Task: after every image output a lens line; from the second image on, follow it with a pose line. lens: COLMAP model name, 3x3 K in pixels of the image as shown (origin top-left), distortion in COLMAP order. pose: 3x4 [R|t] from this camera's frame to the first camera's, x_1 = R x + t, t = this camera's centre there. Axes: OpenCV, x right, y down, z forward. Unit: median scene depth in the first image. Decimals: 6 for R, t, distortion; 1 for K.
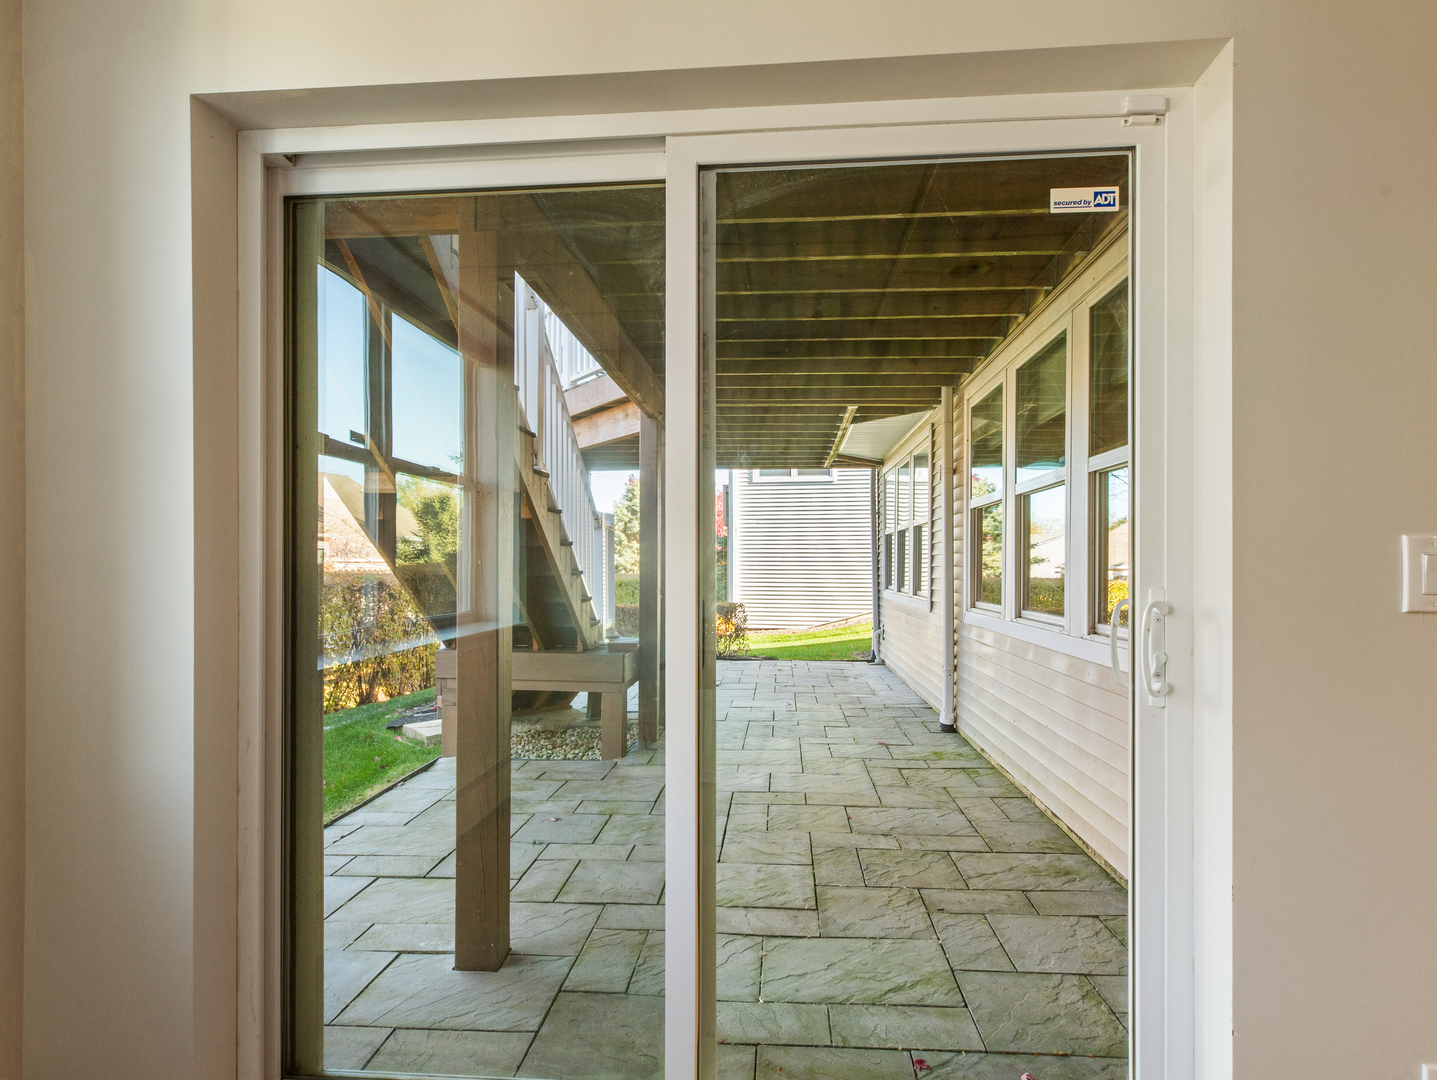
lens RADIAL K [[758.1, 0, 716.3], [0, 758.1, 557.8], [0, 0, 1]] dist [0.000170, 0.000263]
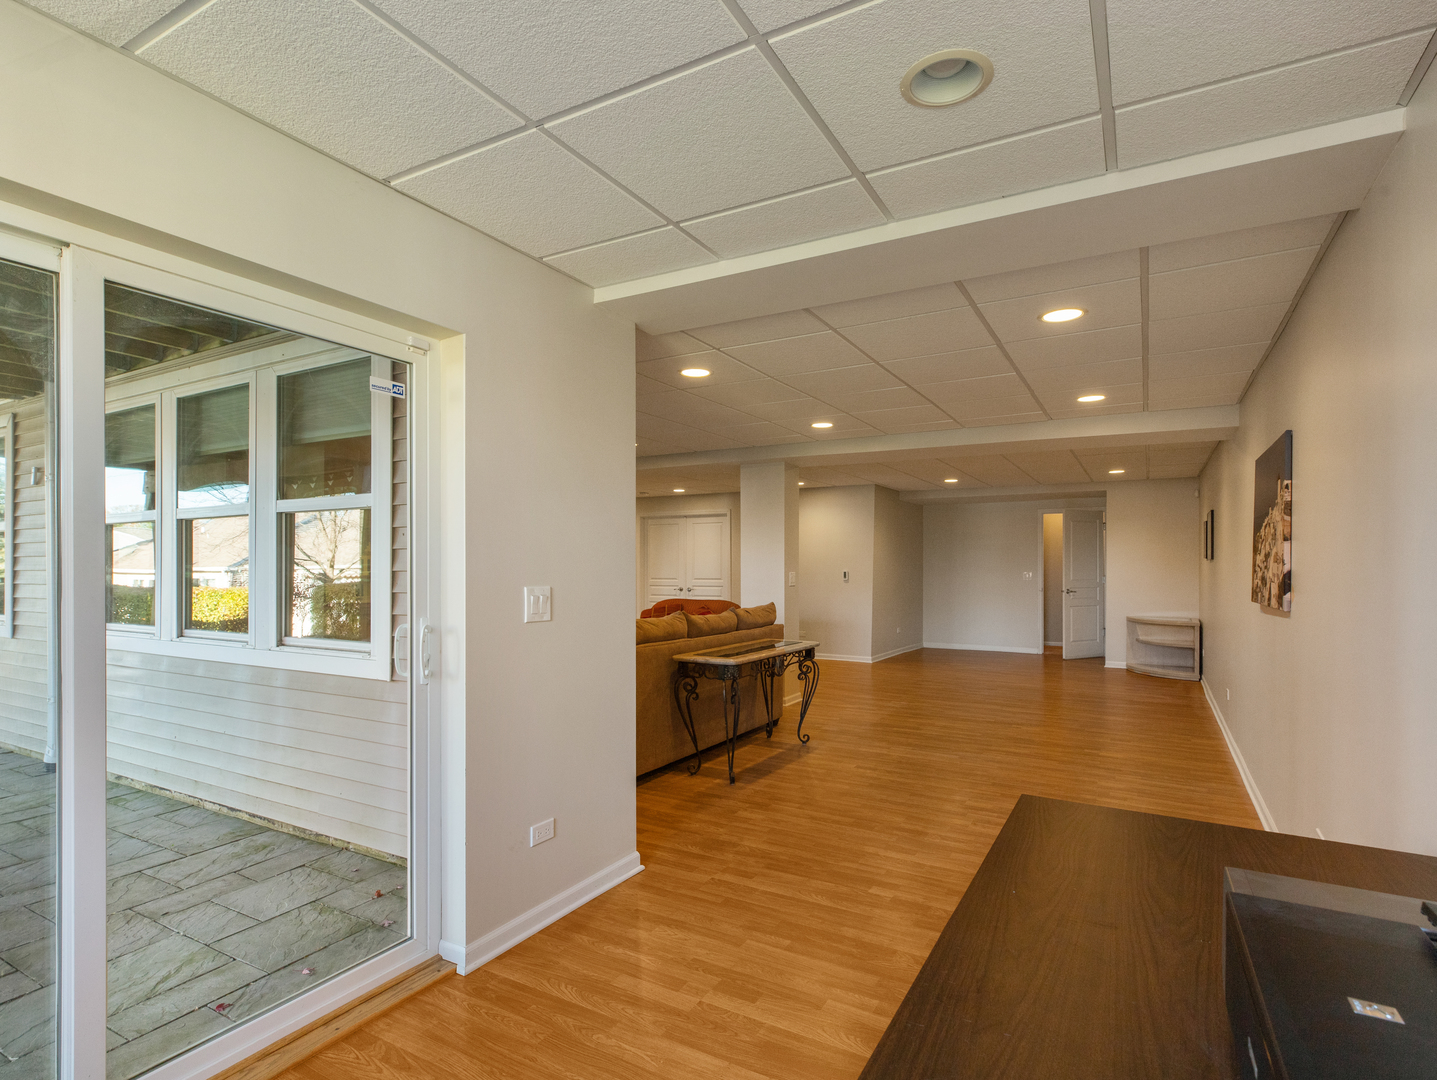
lens RADIAL K [[758.1, 0, 716.3], [0, 758.1, 557.8], [0, 0, 1]] dist [0.000170, 0.000263]
pose [[0.437470, 0.003755, 0.899225, -0.315551], [-0.003579, 0.999991, -0.002434, -0.043408], [-0.899226, -0.002153, 0.437480, -0.172679]]
